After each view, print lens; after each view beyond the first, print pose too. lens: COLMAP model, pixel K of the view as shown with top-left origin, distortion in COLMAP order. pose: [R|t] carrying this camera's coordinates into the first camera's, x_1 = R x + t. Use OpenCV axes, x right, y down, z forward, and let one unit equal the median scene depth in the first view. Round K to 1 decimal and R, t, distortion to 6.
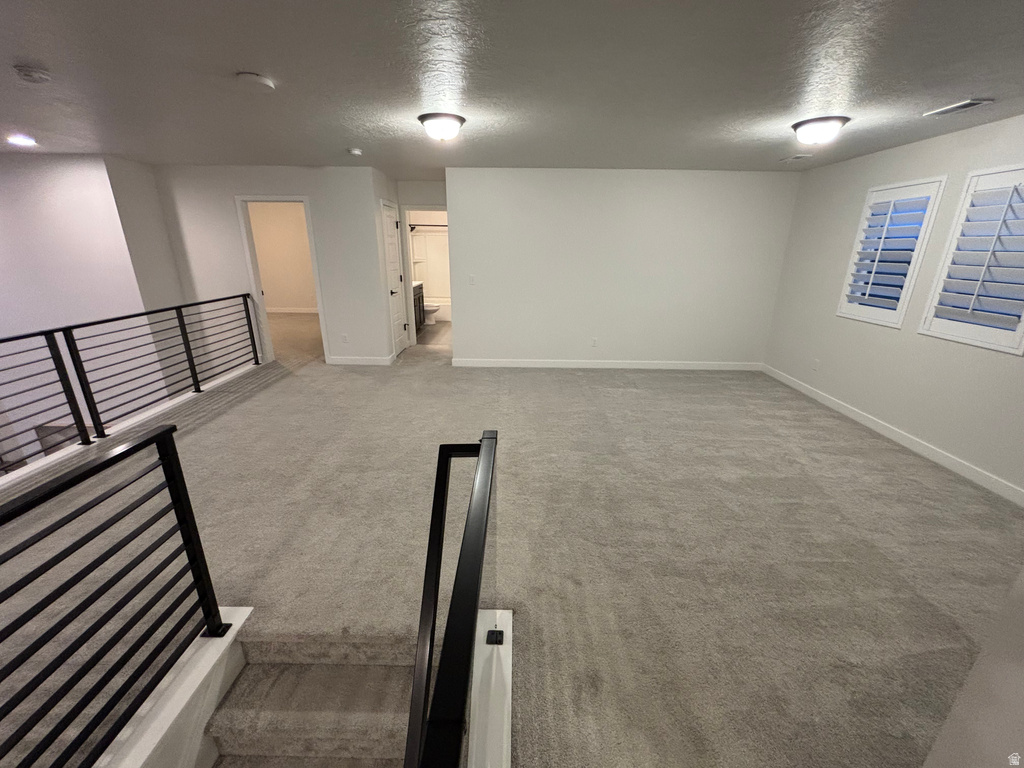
lens RADIAL K [[410.3, 0, 510.3], [0, 410.3, 379.2], [0, 0, 1]] dist [-0.001522, -0.000309]
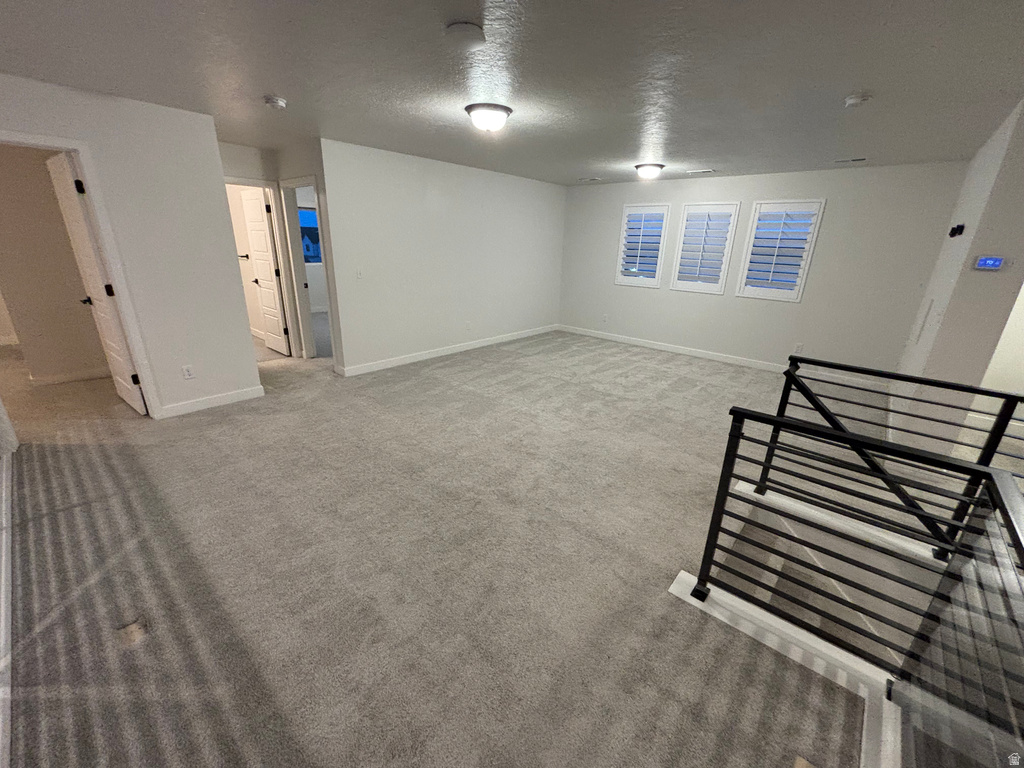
lens RADIAL K [[410.3, 0, 506.2], [0, 410.3, 385.0], [0, 0, 1]] dist [-0.001522, -0.000309]
pose [[0.661694, -0.243384, 0.709172, -0.829312], [0.212181, 0.967968, 0.134225, -0.095033], [-0.719124, 0.061657, 0.692140, 0.270330]]
